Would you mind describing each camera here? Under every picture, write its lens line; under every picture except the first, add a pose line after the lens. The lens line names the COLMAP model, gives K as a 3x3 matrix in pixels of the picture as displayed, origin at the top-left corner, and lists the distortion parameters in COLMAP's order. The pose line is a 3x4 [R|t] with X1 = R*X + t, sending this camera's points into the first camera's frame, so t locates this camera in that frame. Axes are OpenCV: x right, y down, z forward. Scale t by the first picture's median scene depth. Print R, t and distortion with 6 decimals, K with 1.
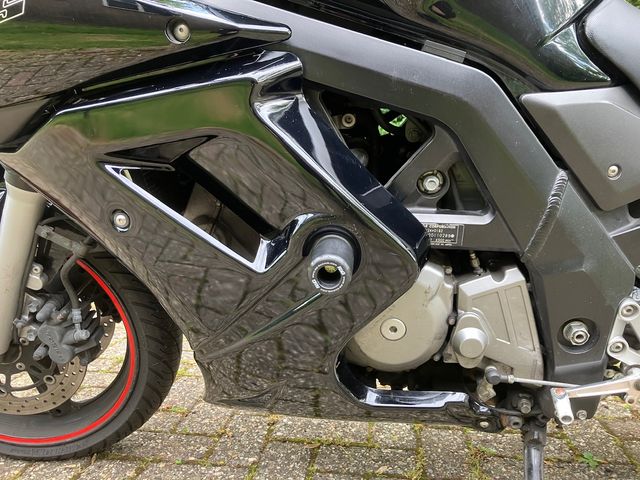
lens RADIAL K [[527.3, 0, 320.0], [0, 527.3, 240.0], [0, 0, 1]] dist [0.010399, -0.014522]
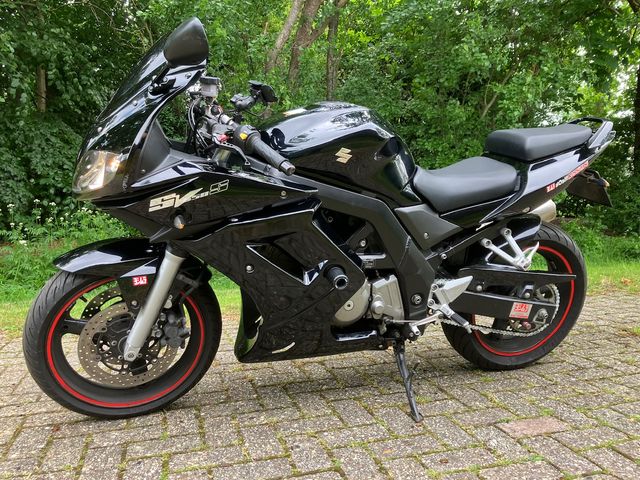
lens RADIAL K [[527.3, 0, 320.0], [0, 527.3, 240.0], [0, 0, 1]] dist [0.010399, -0.014522]
pose [[0.924278, -0.055844, 0.377613, -0.877823], [0.069749, 0.997294, -0.023237, -0.077445], [-0.375294, 0.047815, 0.925672, -1.170162]]
